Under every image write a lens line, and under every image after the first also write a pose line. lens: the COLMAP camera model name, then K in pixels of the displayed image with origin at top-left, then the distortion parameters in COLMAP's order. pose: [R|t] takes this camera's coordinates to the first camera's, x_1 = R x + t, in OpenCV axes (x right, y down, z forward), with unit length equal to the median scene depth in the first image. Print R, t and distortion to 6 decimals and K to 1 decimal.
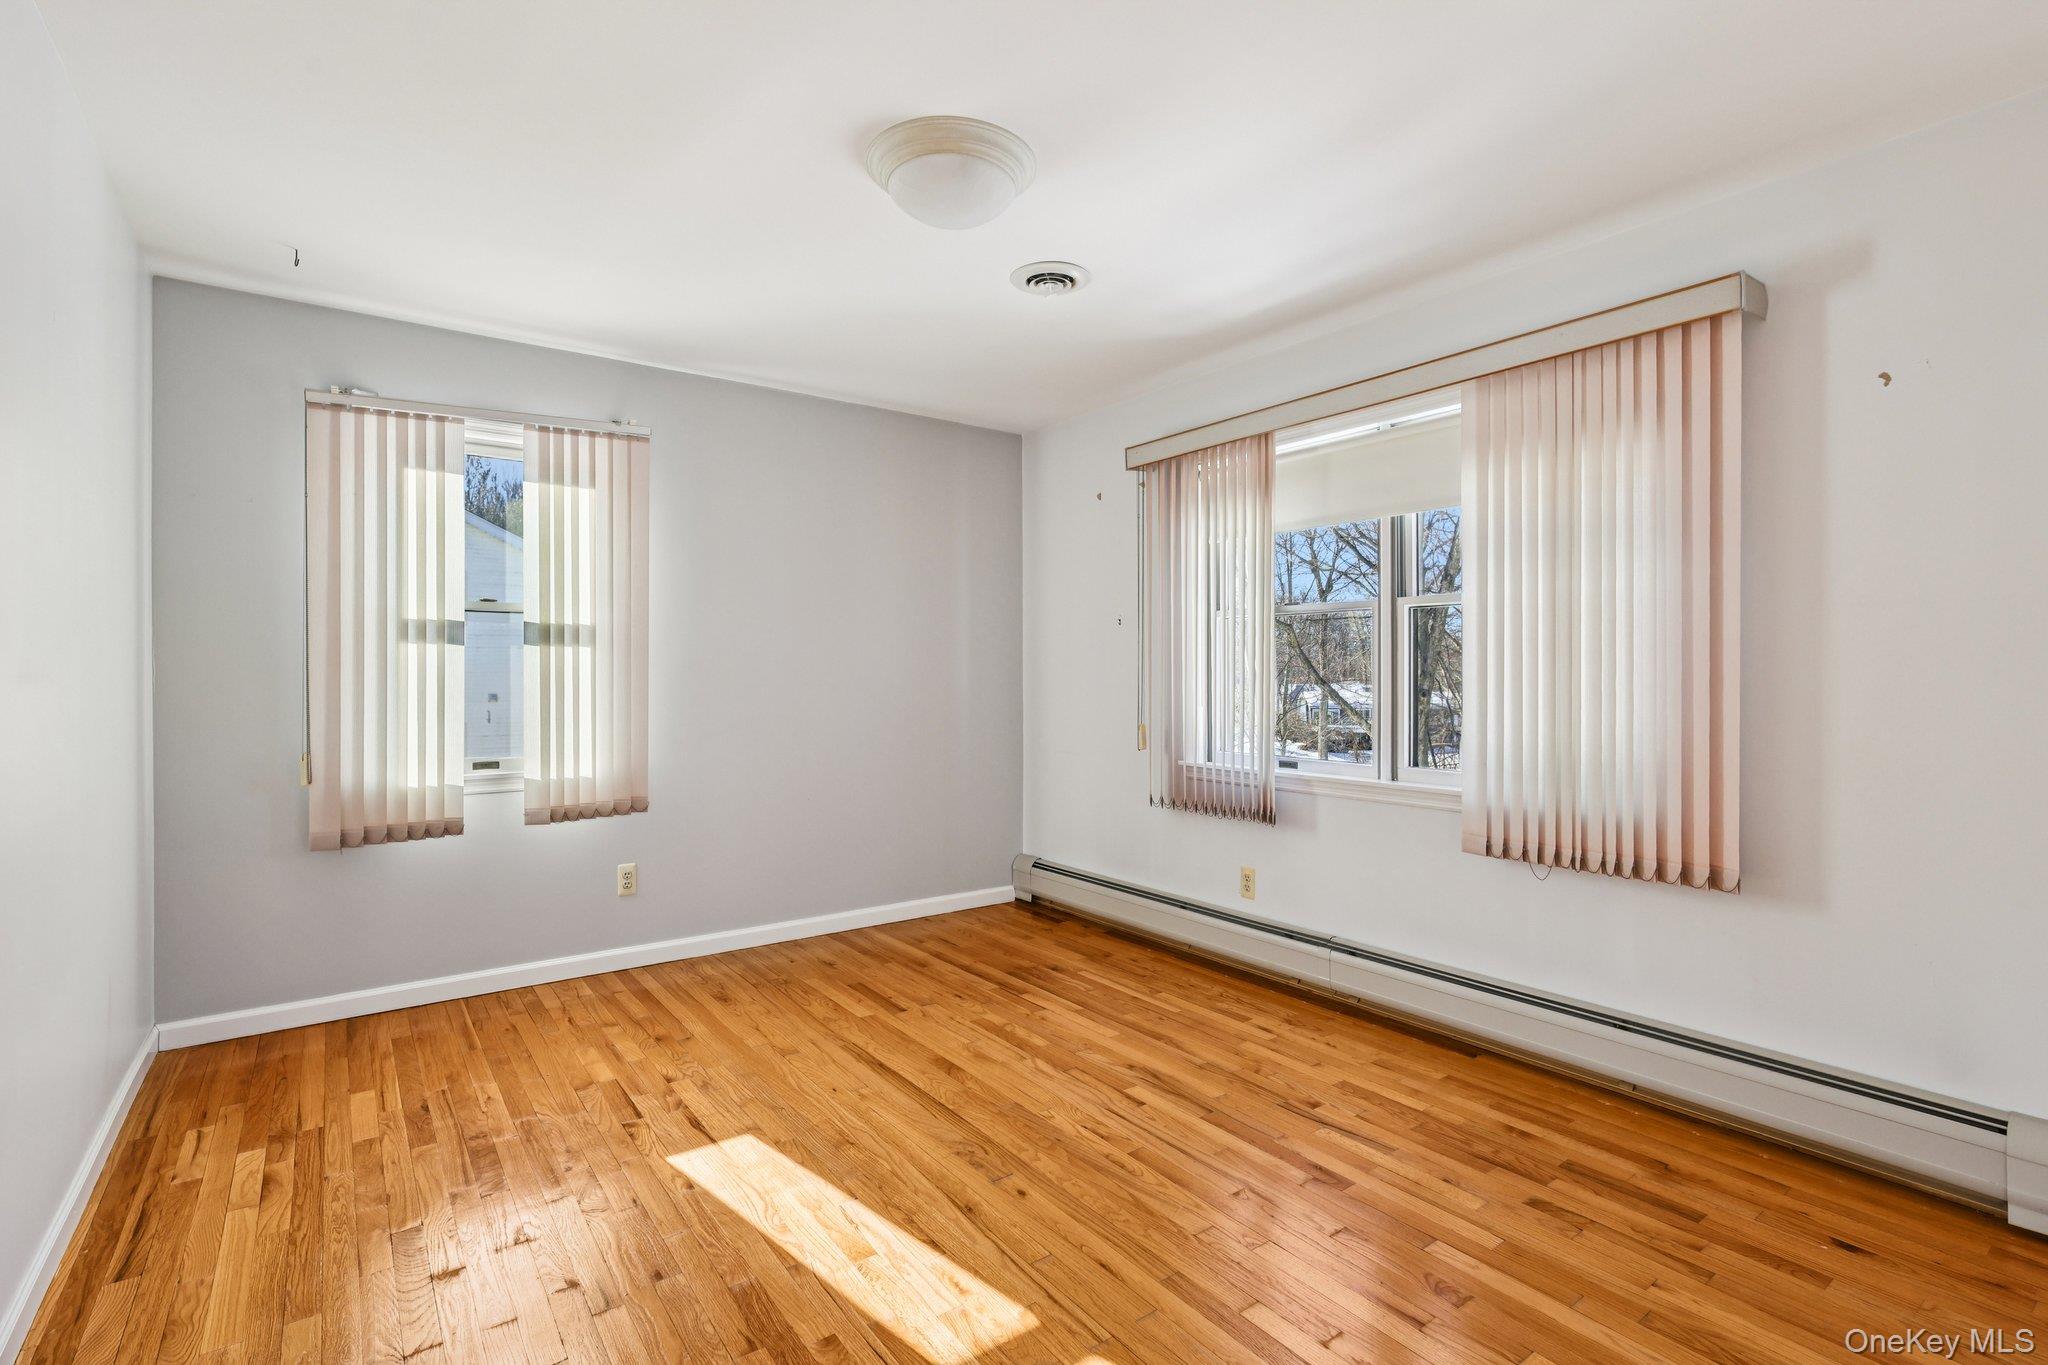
lens RADIAL K [[944.4, 0, 1011.0], [0, 944.4, 678.2], [0, 0, 1]] dist [-0.005827, 0.001283]
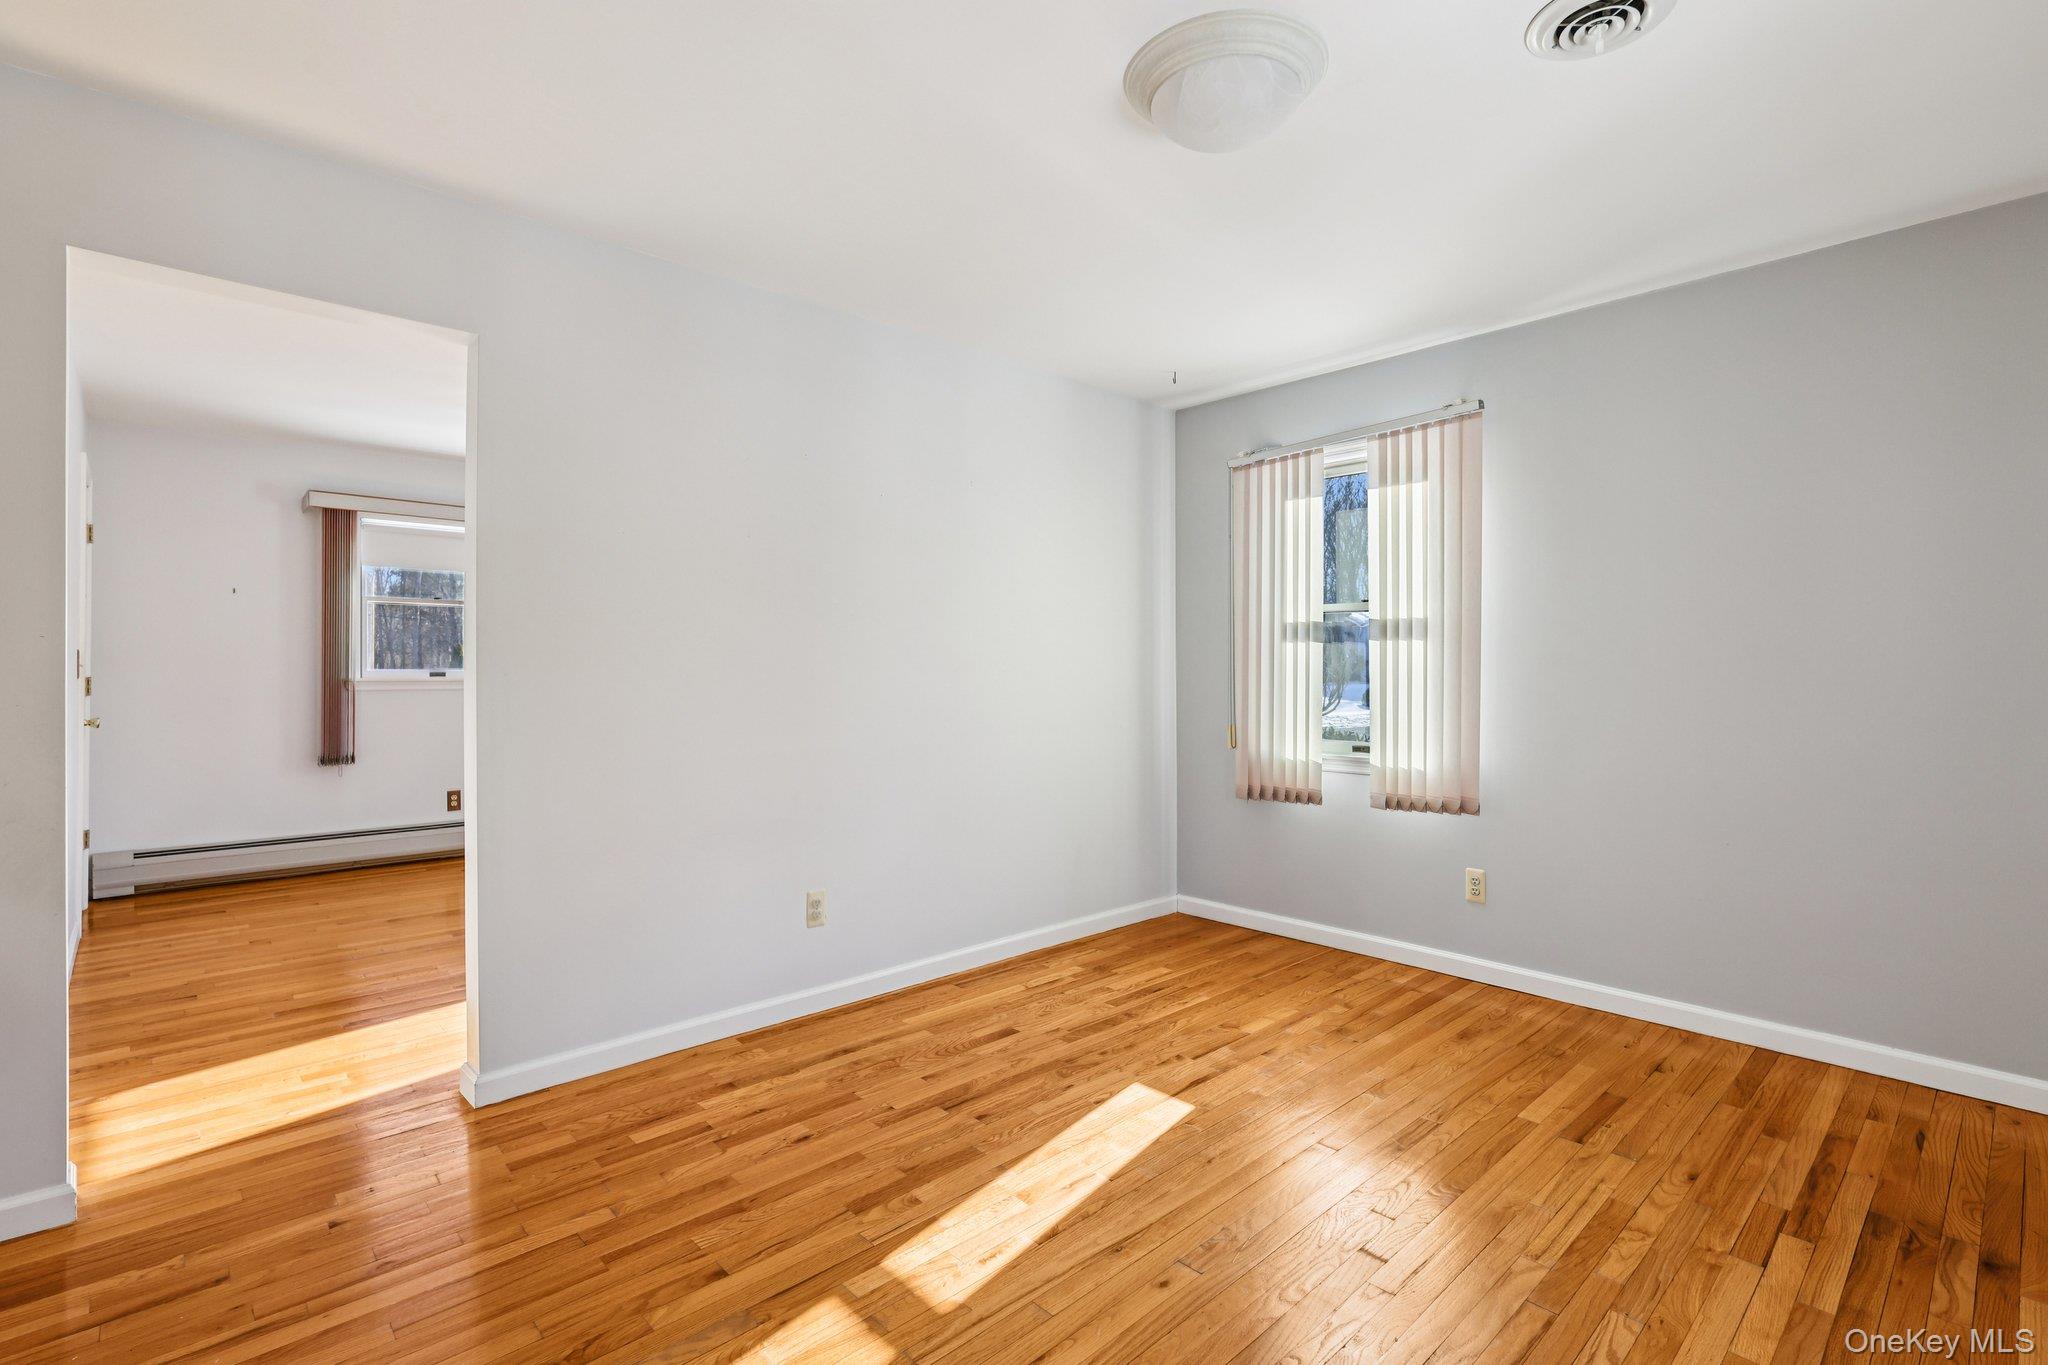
lens RADIAL K [[944.4, 0, 1025.8], [0, 944.4, 671.2], [0, 0, 1]] dist [-0.005827, 0.001283]
pose [[0.122990, 0.003269, -0.992403, 0.533691], [-0.004003, 0.999988, 0.002797, -0.001427], [0.992400, 0.003629, 0.123002, 0.497624]]
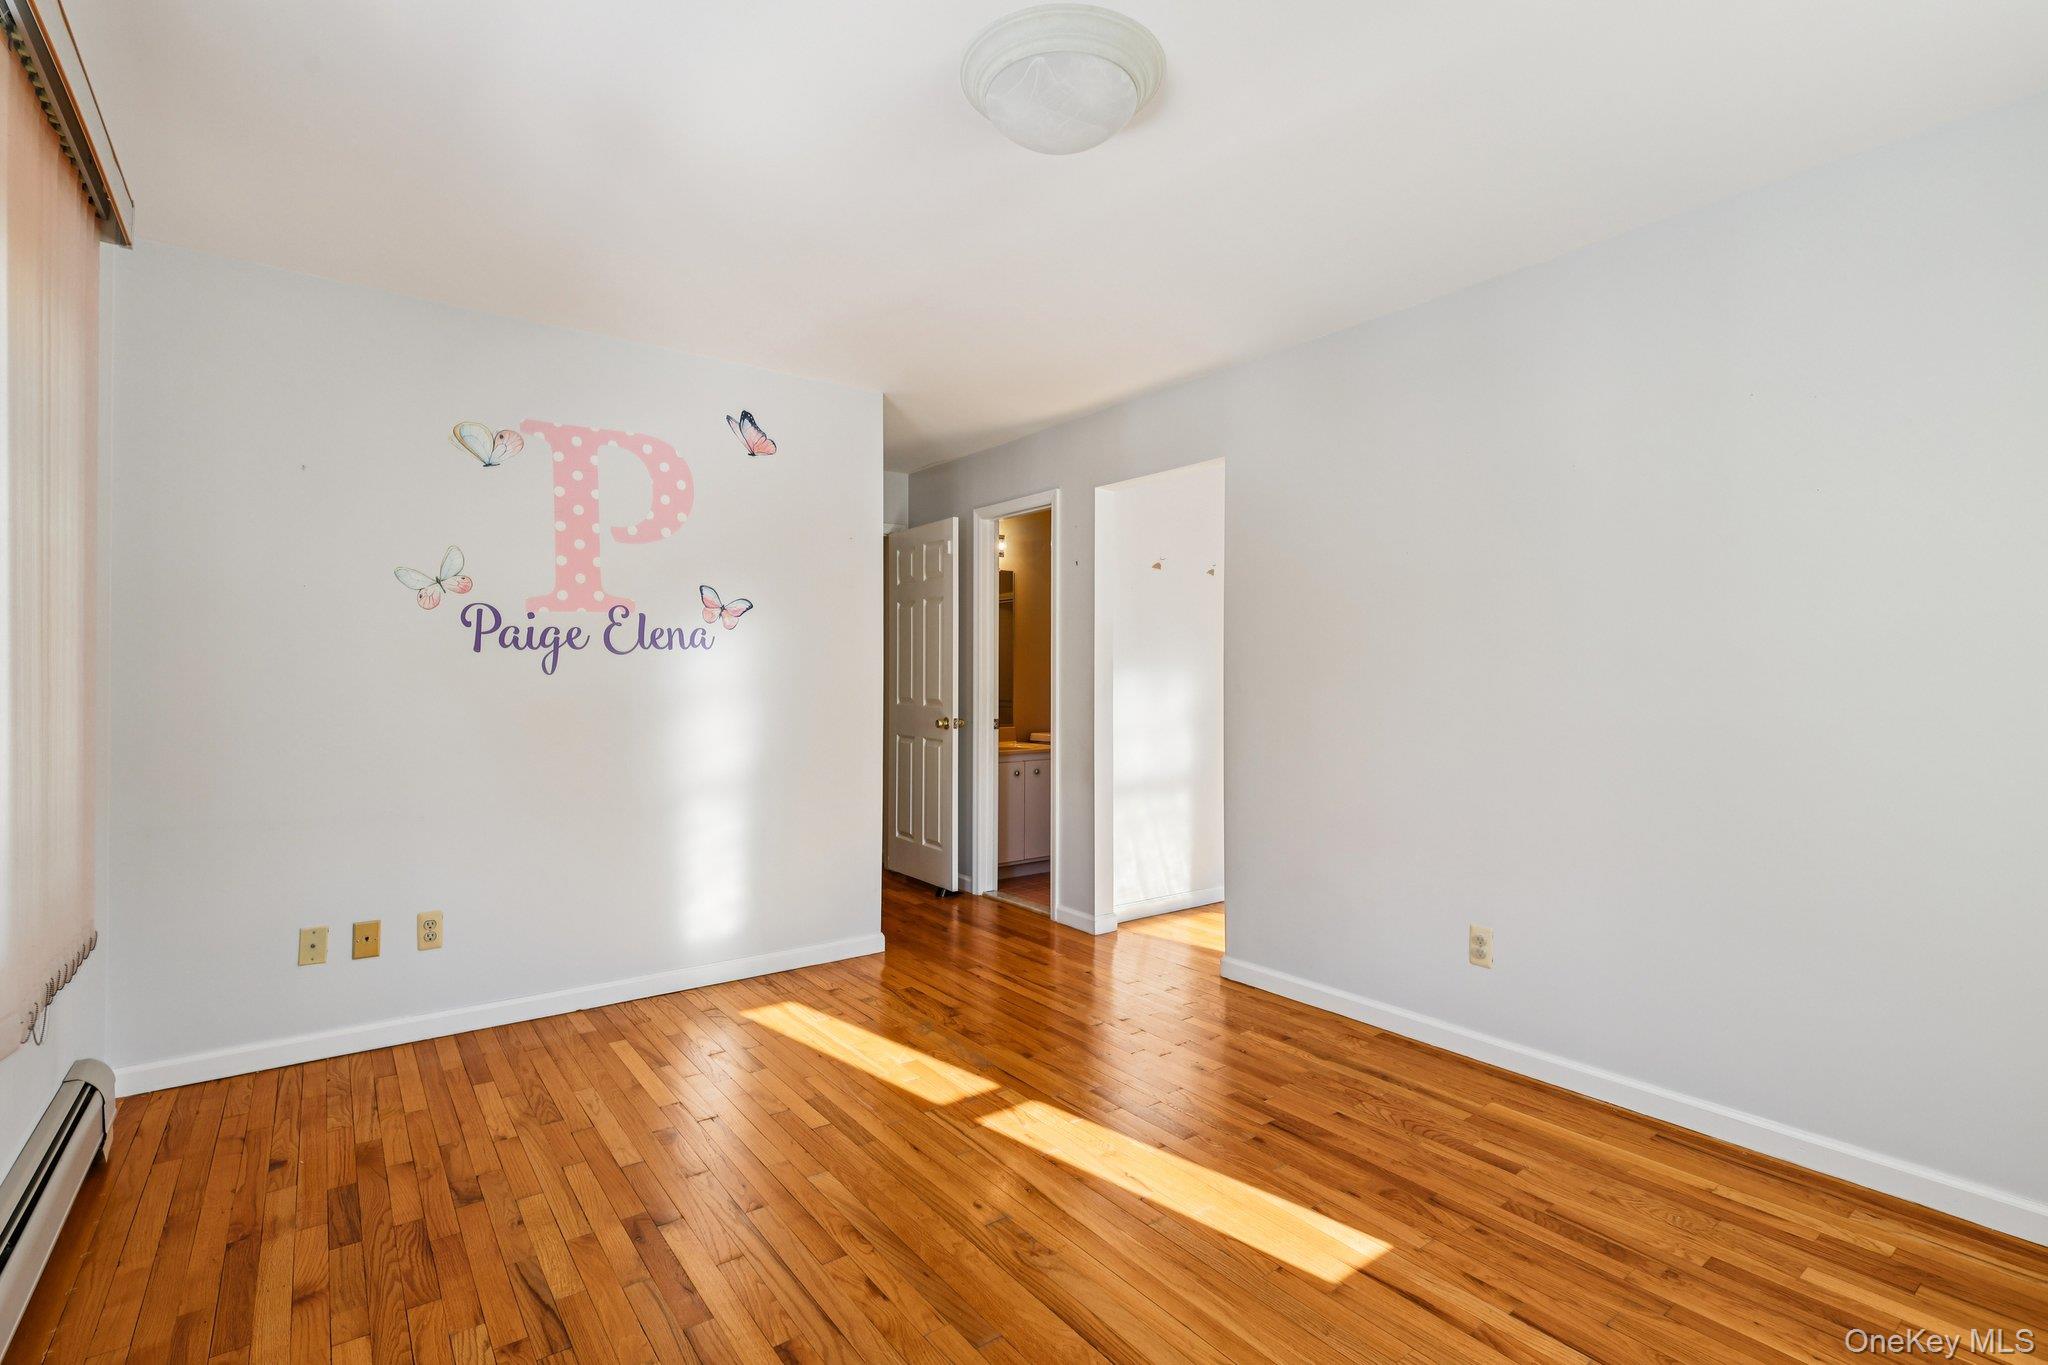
lens RADIAL K [[944.4, 0, 1012.6], [0, 944.4, 678.6], [0, 0, 1]] dist [-0.005827, 0.001283]
pose [[-0.999879, -0.003836, -0.015060, -0.005766], [-0.003923, 0.999976, 0.005729, -0.007681], [0.015038, 0.005787, -0.999870, 1.280736]]
